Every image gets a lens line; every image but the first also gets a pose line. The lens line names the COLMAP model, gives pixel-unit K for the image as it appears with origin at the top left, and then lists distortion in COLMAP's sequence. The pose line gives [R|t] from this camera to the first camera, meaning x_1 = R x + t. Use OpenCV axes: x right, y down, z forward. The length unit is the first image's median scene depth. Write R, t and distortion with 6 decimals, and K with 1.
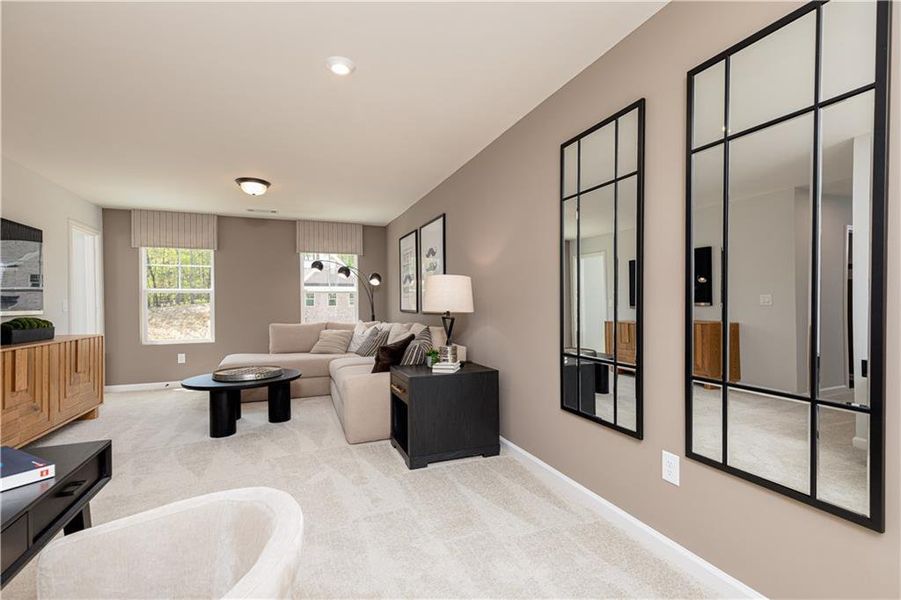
lens RADIAL K [[407.1, 0, 450.5], [0, 407.1, 300.0], [0, 0, 1]] dist [-0.000200, -0.000107]
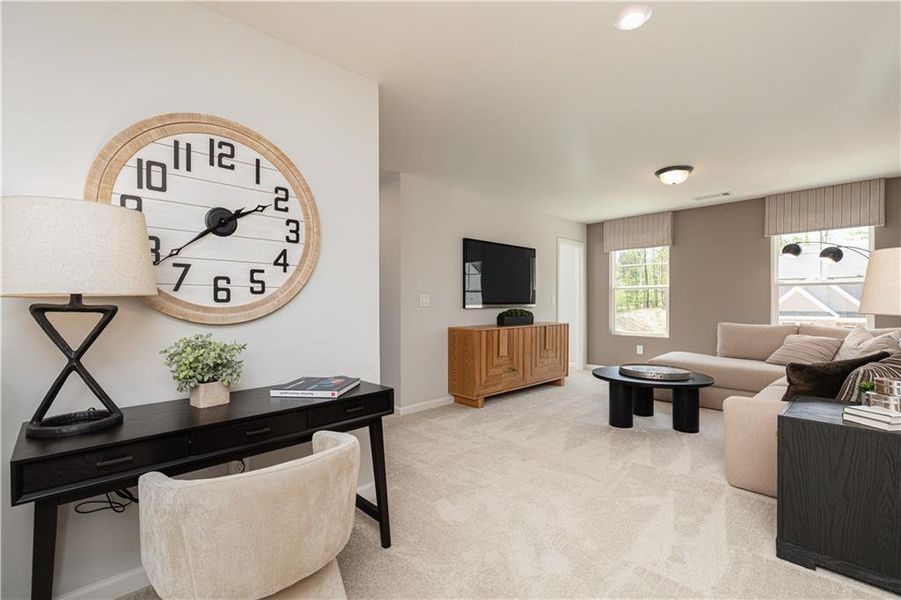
lens RADIAL K [[398.2, 0, 450.5], [0, 398.2, 300.0], [0, 0, 1]] dist [-0.000133, -0.000176]
pose [[0.370154, 0.003539, -0.928964, 0.215917], [0.007602, 0.999948, 0.006838, -0.001065], [0.928939, -0.009593, 0.370107, 0.207920]]
